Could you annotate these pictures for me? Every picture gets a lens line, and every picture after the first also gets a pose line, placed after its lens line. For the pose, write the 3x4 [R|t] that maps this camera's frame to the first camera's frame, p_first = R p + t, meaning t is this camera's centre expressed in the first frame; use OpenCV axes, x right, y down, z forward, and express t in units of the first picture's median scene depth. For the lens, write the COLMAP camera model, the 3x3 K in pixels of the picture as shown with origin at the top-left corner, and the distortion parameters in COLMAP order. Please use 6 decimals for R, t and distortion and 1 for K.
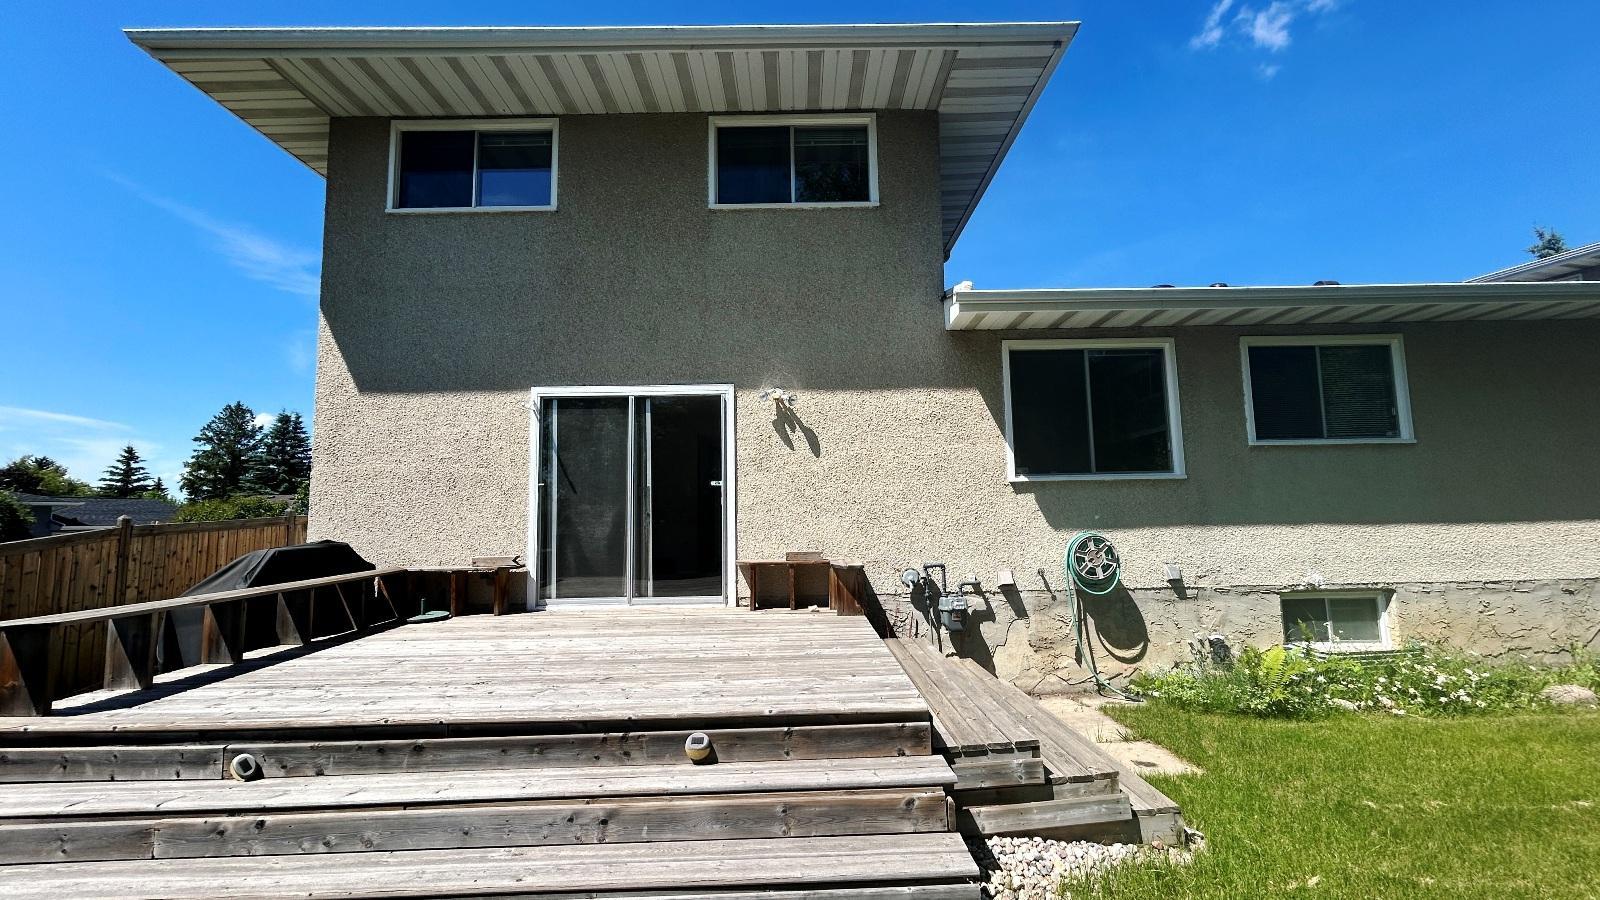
lens RADIAL K [[642.9, 0, 800.0], [0, 642.9, 450.0], [0, 0, 1]] dist [-0.000548, -0.000035]
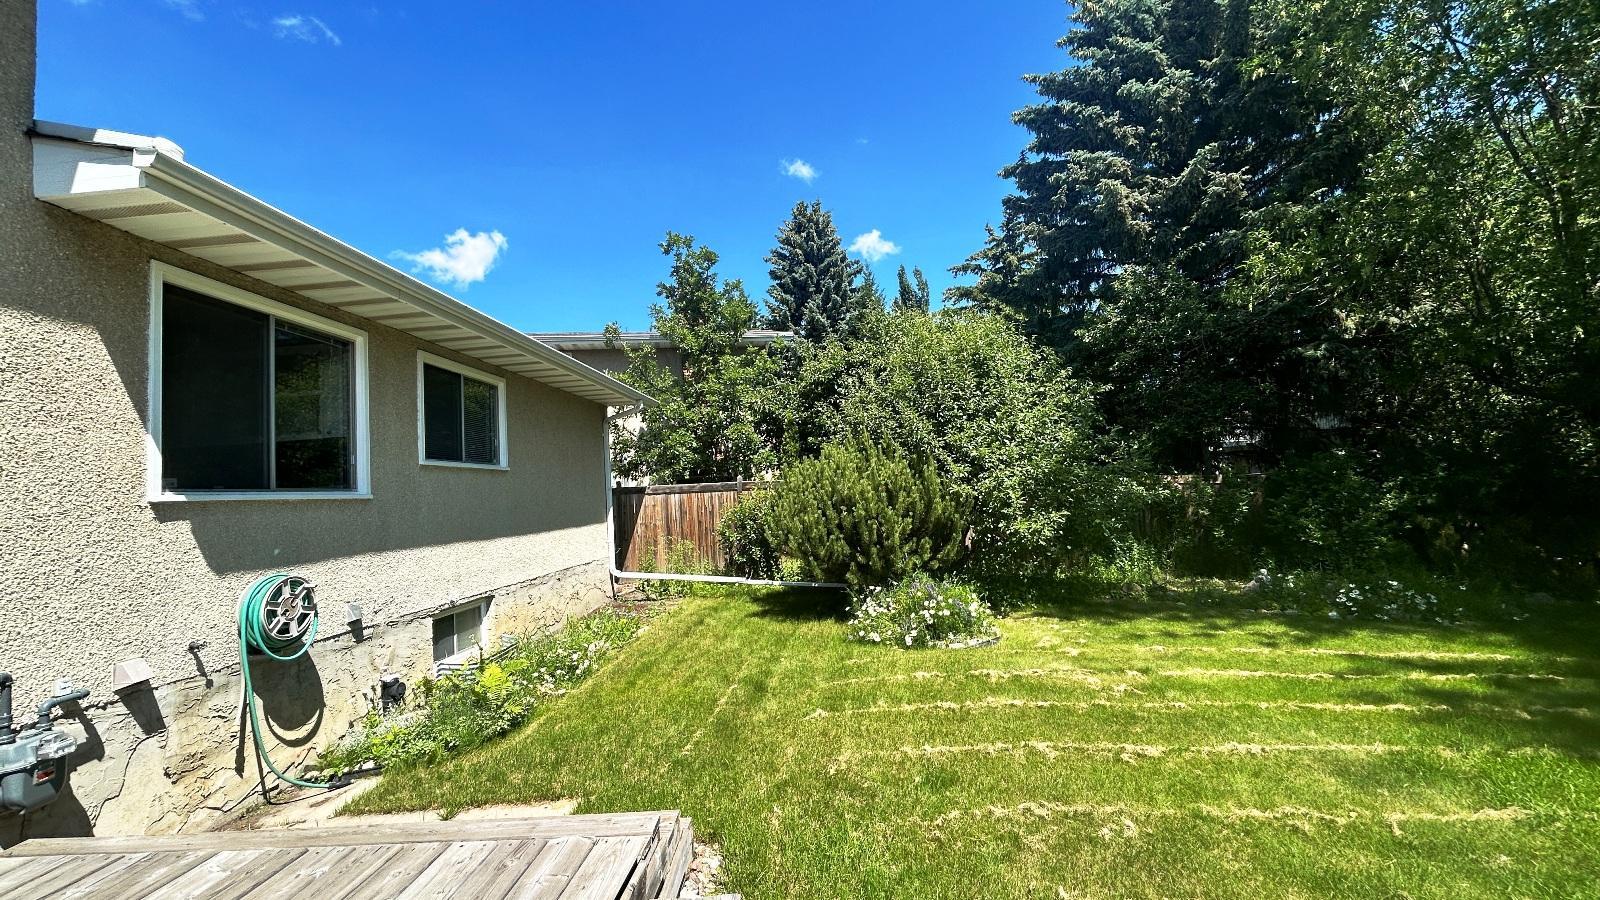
lens RADIAL K [[642.9, 0, 800.0], [0, 642.9, 450.0], [0, 0, 1]] dist [-0.000548, -0.000035]
pose [[0.062825, 0.081483, 0.994693, -0.222987], [-0.040353, 0.996054, -0.079046, 0.025281], [-0.997208, -0.035172, 0.065865, 0.381514]]
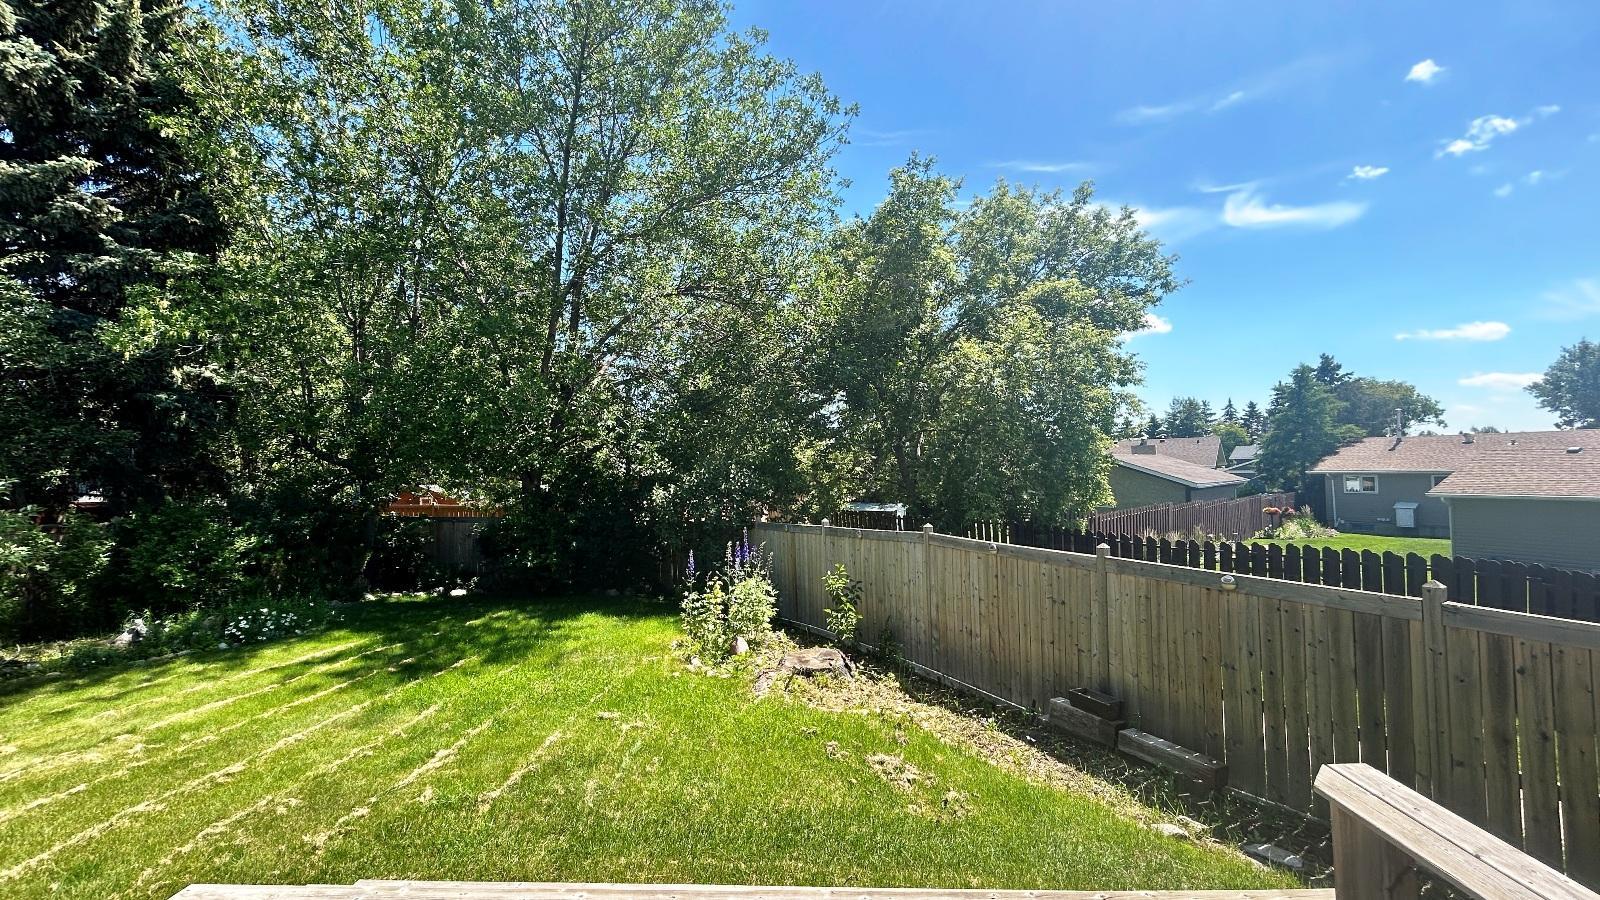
lens RADIAL K [[642.9, 0, 800.0], [0, 642.9, 450.0], [0, 0, 1]] dist [-0.000548, -0.000035]
pose [[-0.998210, 0.041292, 0.043263, -0.303470], [0.035866, 0.992193, -0.119445, -0.015600], [-0.047858, -0.117679, -0.991898, 0.836332]]
